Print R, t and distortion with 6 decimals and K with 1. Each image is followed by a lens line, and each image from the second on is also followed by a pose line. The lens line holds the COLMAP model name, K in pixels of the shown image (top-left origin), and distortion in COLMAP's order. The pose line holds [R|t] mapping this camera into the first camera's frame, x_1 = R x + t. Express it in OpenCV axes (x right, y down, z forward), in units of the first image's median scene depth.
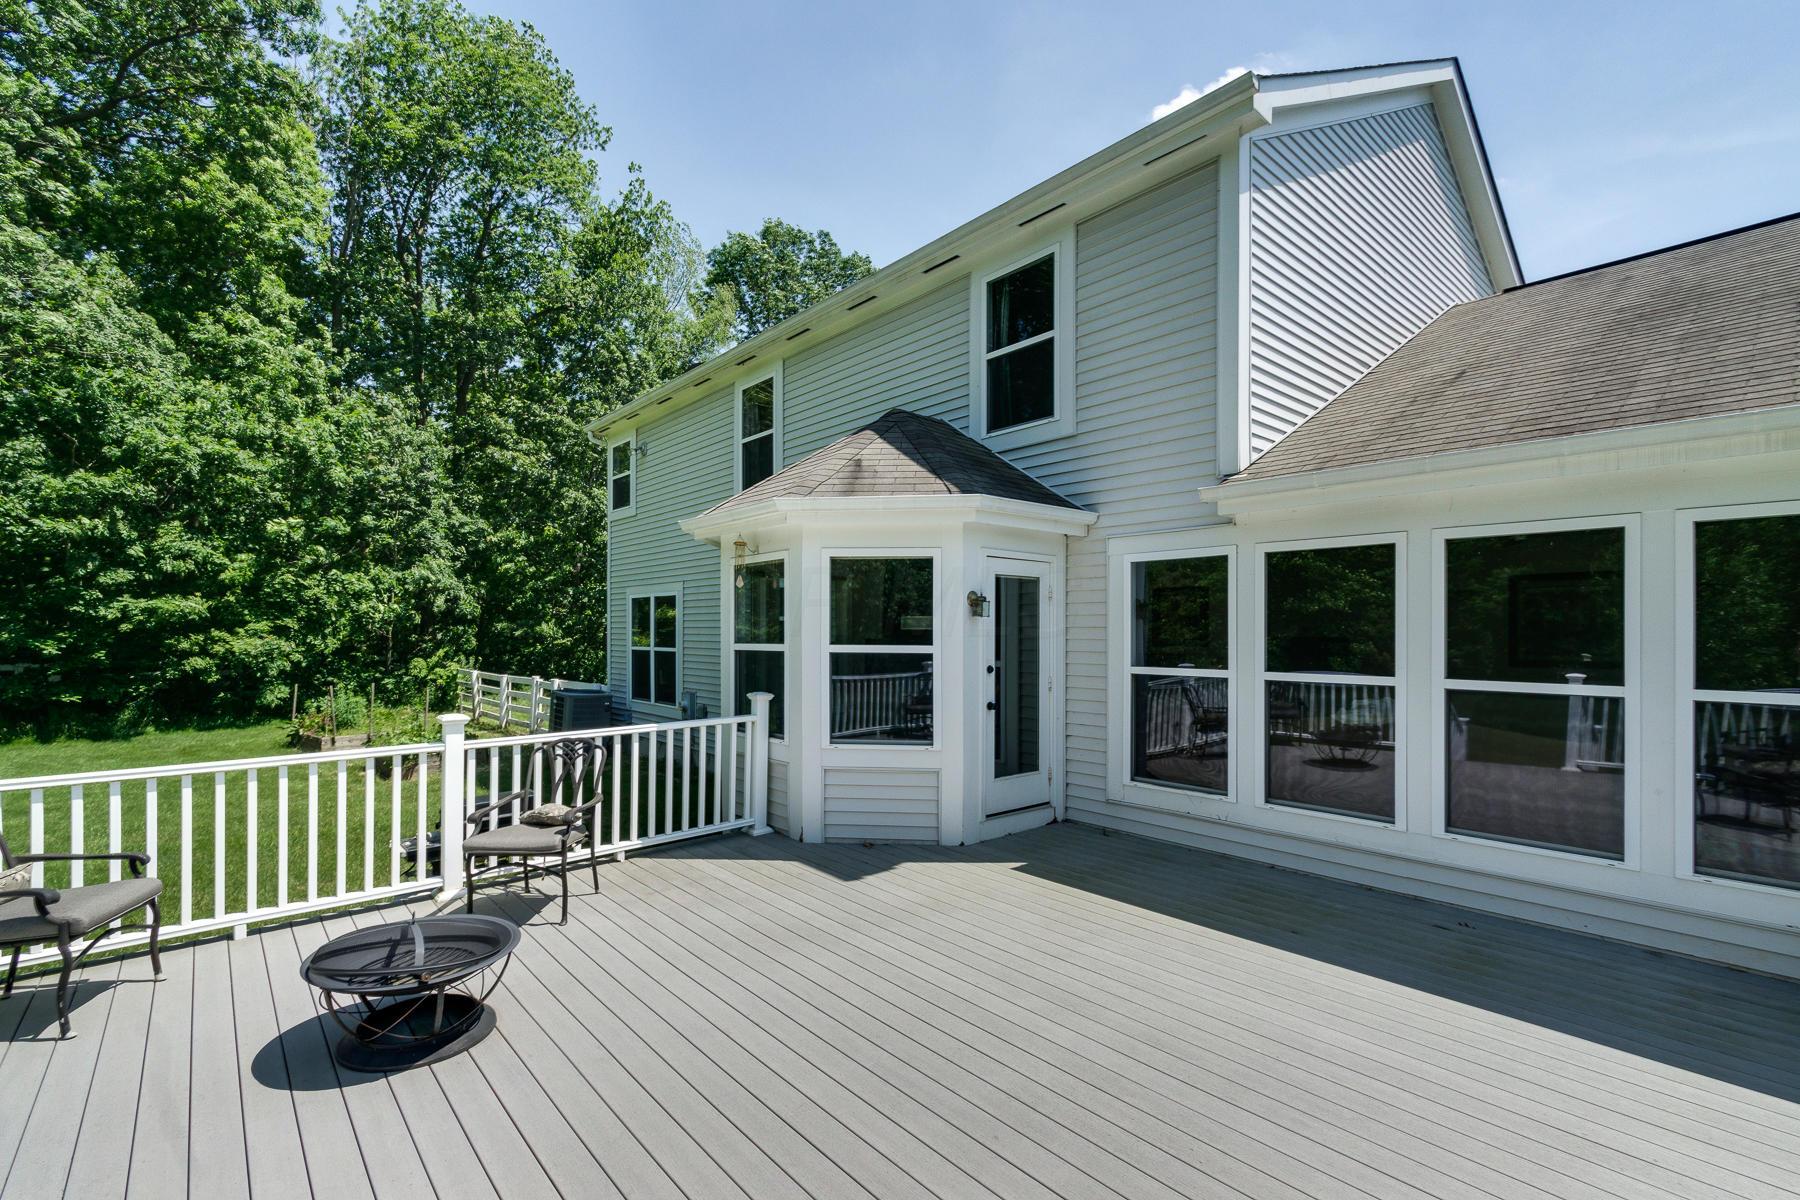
lens RADIAL K [[797.6, 0, 899.0], [0, 797.6, 618.3], [0, 0, 1]] dist [0.029840, 0.000121]
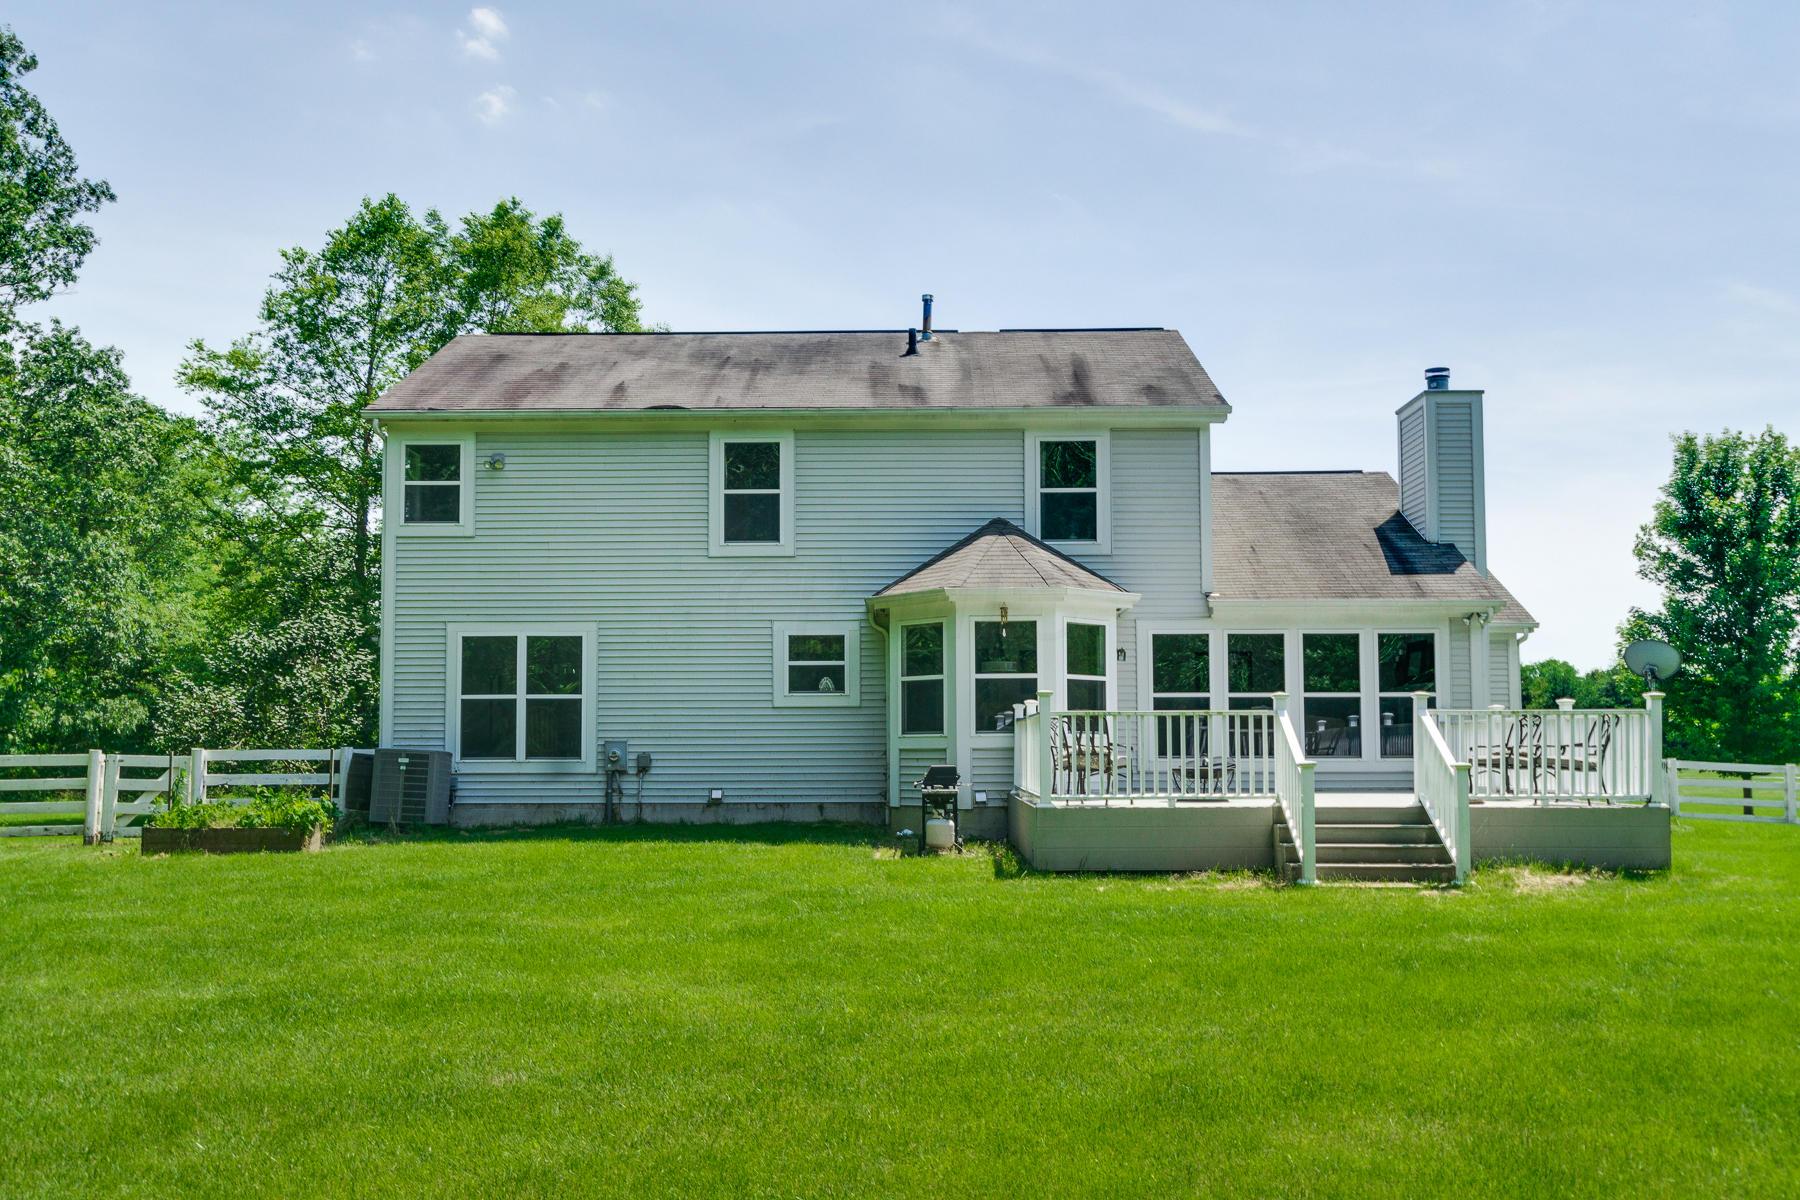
lens RADIAL K [[1673.1, 0, 900.0], [0, 1673.1, 600.0], [0, 0, 1]] dist [0.005343, 0.002424]
pose [[0.675878, 0.070729, 0.733612, -2.532353], [-0.009647, 0.996148, -0.087153, 0.163139], [-0.736951, 0.051828, 0.673957, -0.968280]]
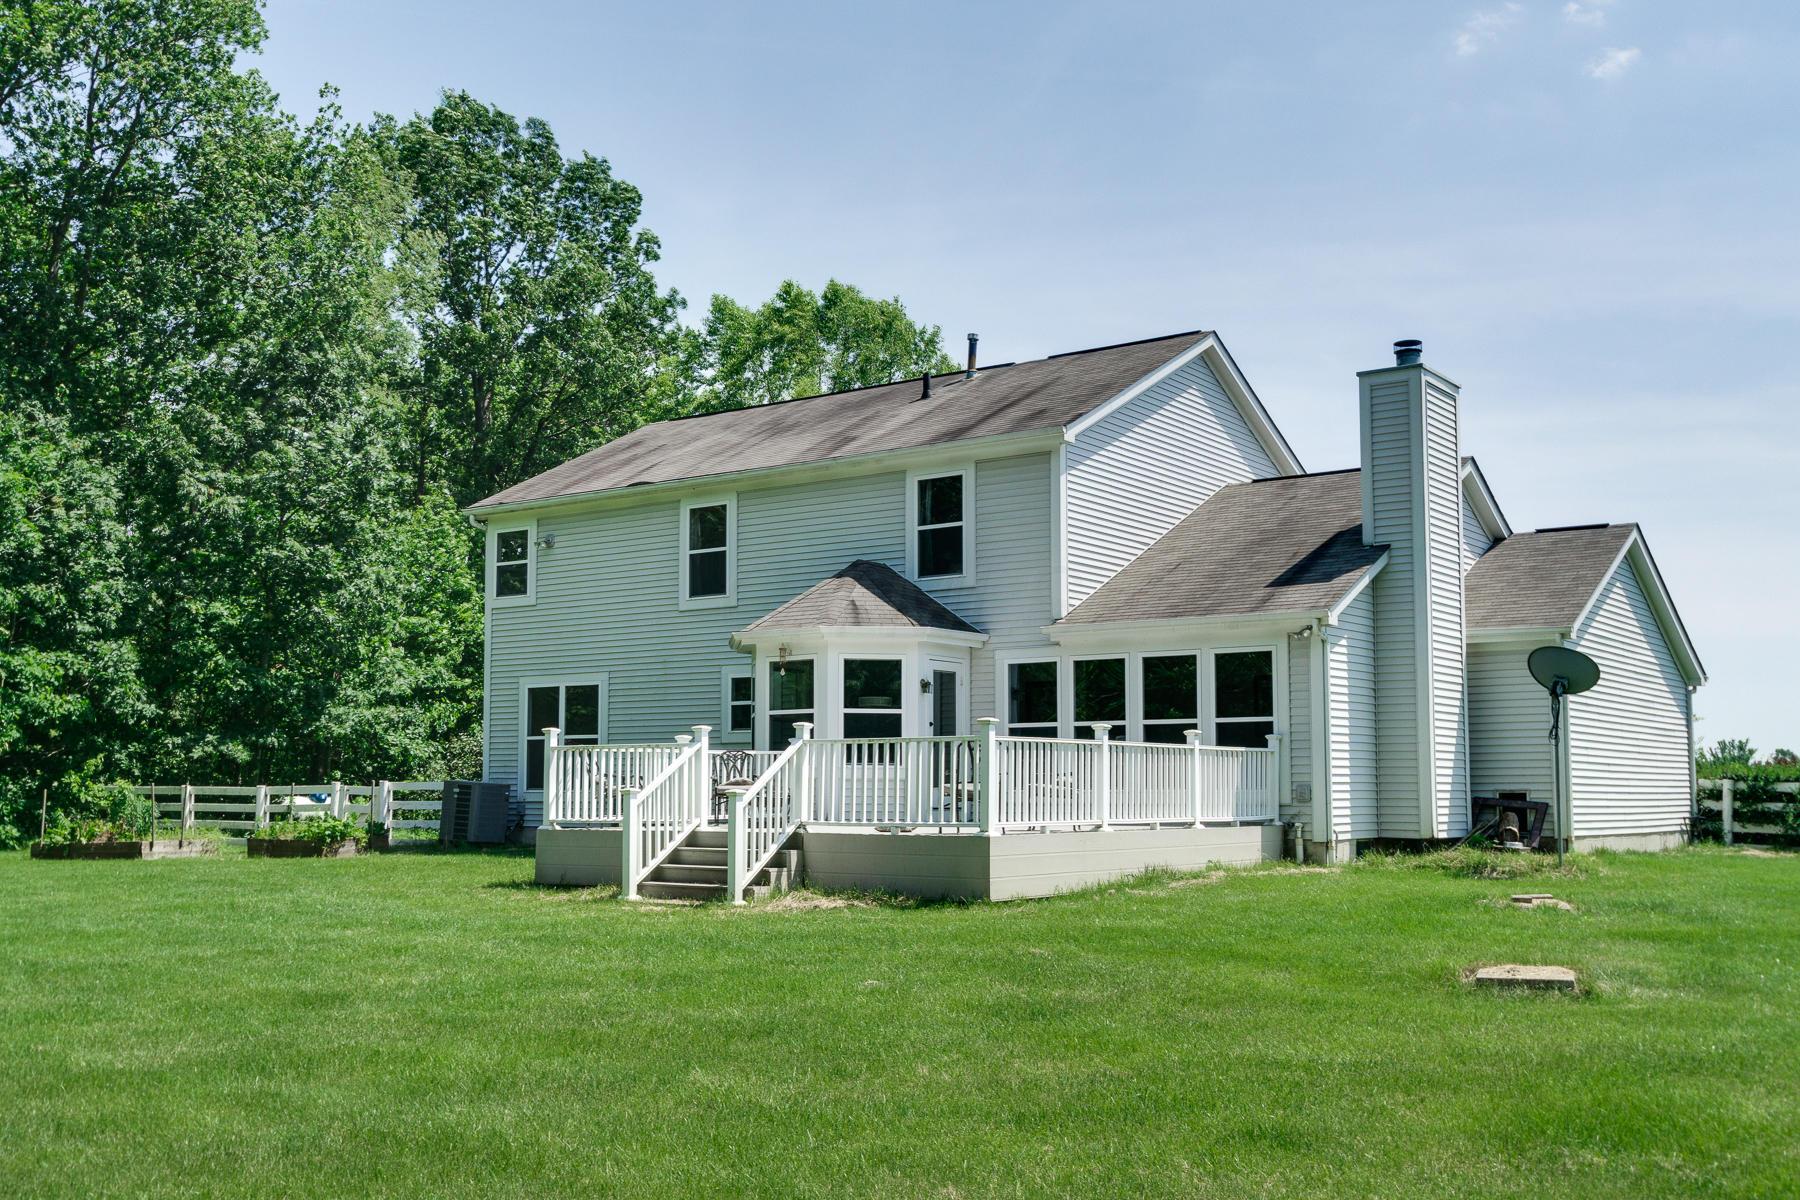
lens RADIAL K [[1845.2, 0, 900.0], [0, 1845.2, 600.0], [0, 0, 1]] dist [0.004163, 0.006532]
pose [[0.975871, 0.022504, 0.217186, -0.749648], [-0.002545, 0.995779, -0.091743, 0.147639], [-0.218334, 0.088977, 0.971809, -2.634617]]
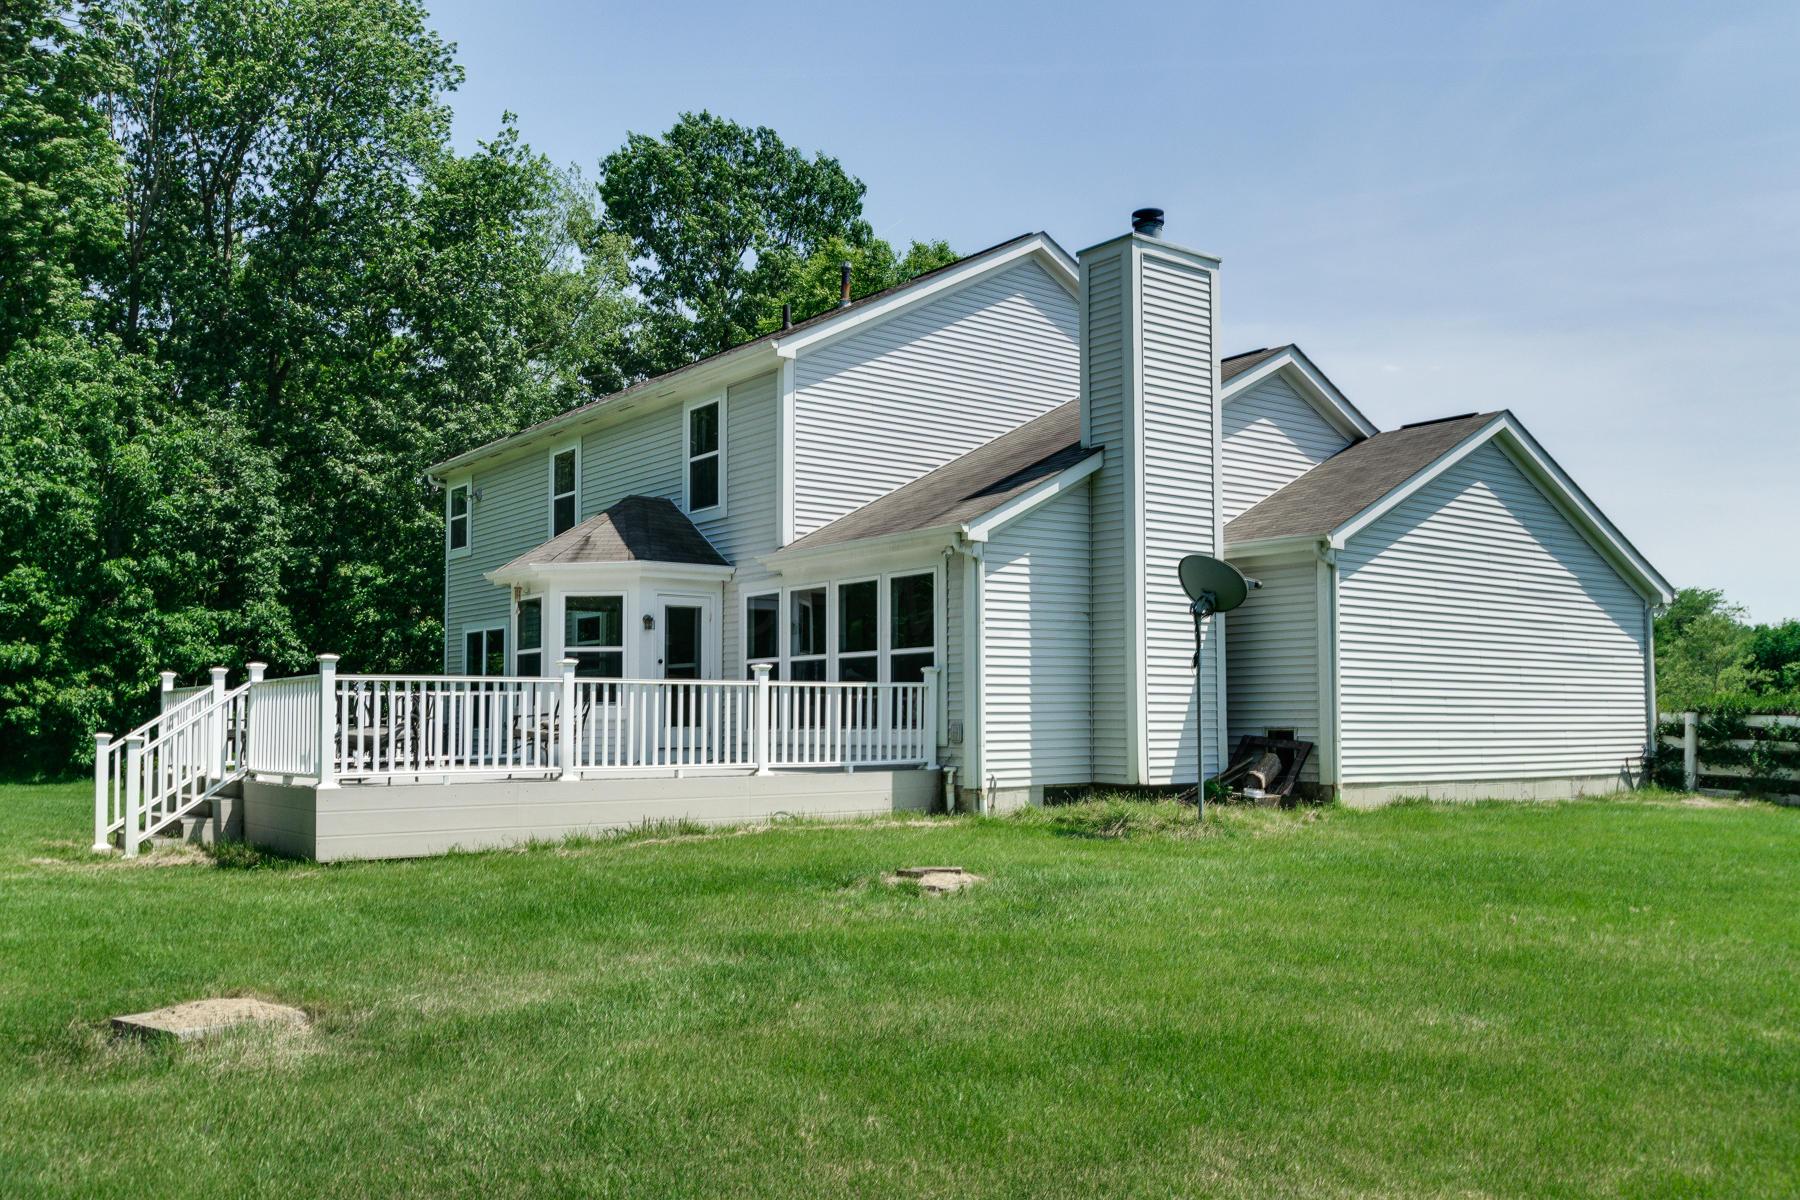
lens RADIAL K [[1569.0, 0, 900.0], [0, 1569.0, 600.0], [0, 0, 1]] dist [0.010488, 0.002707]
pose [[0.997218, -0.010655, -0.073769, 0.773223], [0.005733, 0.997762, -0.066624, 0.141490], [0.074314, 0.066016, 0.995047, -2.025153]]
